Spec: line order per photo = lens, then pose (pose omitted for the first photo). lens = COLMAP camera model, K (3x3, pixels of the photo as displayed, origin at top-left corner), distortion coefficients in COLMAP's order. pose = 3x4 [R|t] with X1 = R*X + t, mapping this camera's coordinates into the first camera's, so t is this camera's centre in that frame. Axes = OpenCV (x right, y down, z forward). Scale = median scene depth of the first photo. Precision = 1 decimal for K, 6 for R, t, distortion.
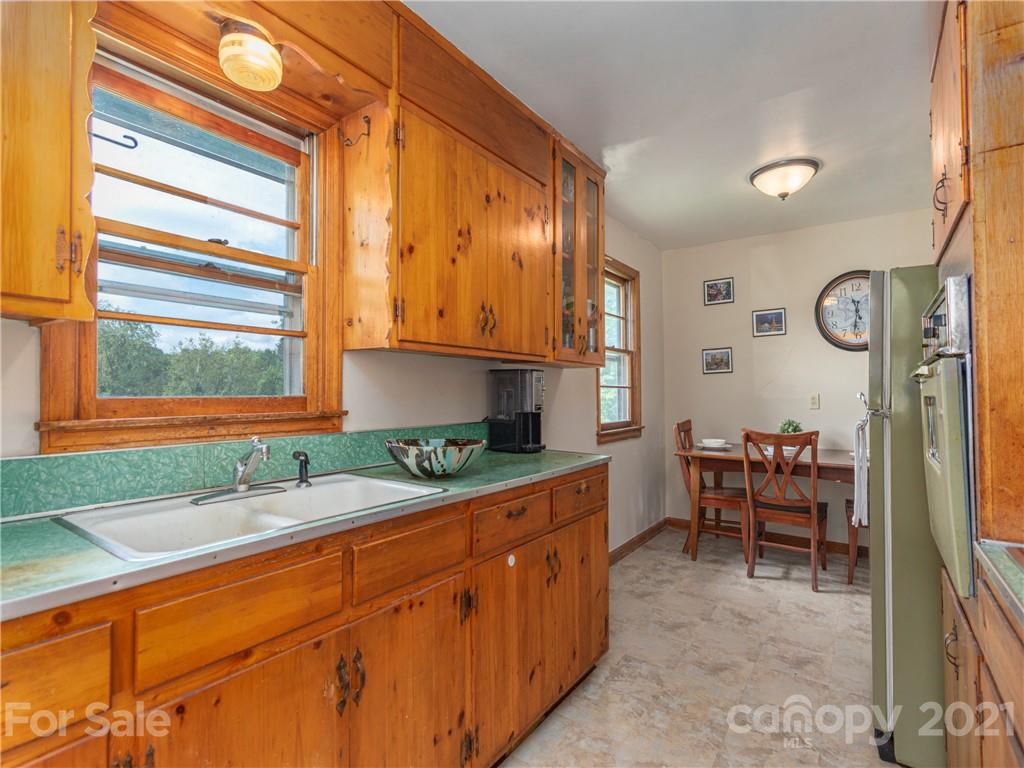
lens RADIAL K [[500.2, 0, 508.6], [0, 500.2, 382.6], [0, 0, 1]] dist [0.002836, -0.002882]
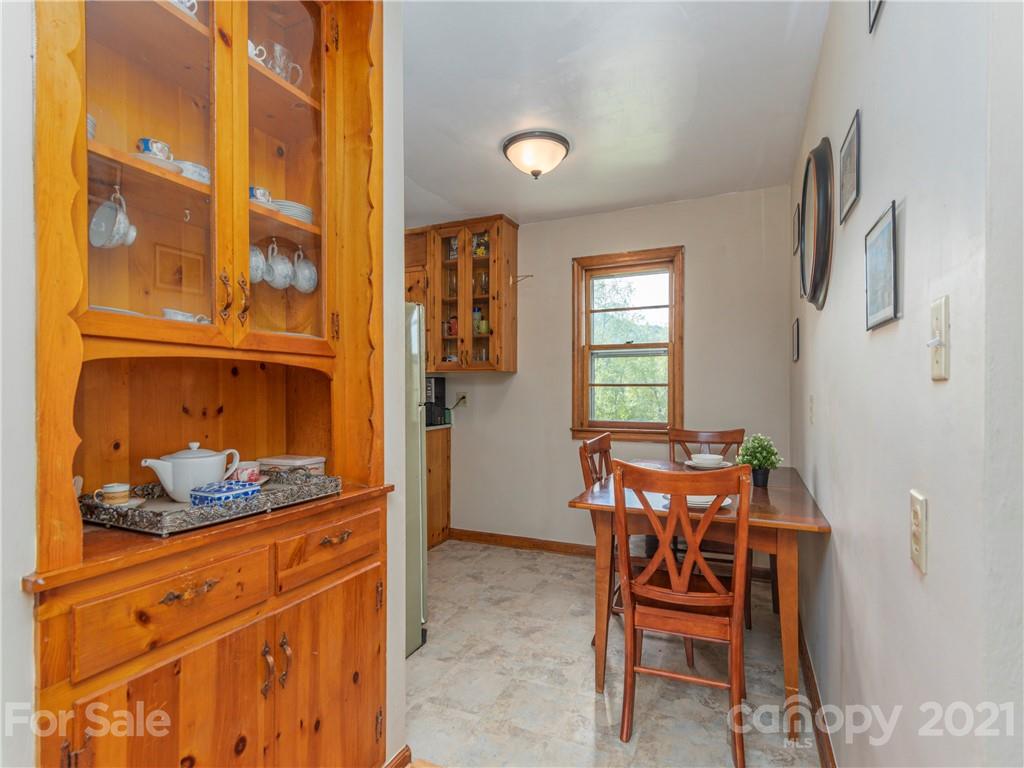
lens RADIAL K [[500.2, 0, 510.8], [0, 500.2, 389.1], [0, 0, 1]] dist [0.002836, -0.002882]
pose [[0.200156, -0.009857, -0.979715, 1.384291], [0.017582, 0.999825, -0.006468, 0.024132], [0.979606, -0.015930, 0.200294, 0.740941]]
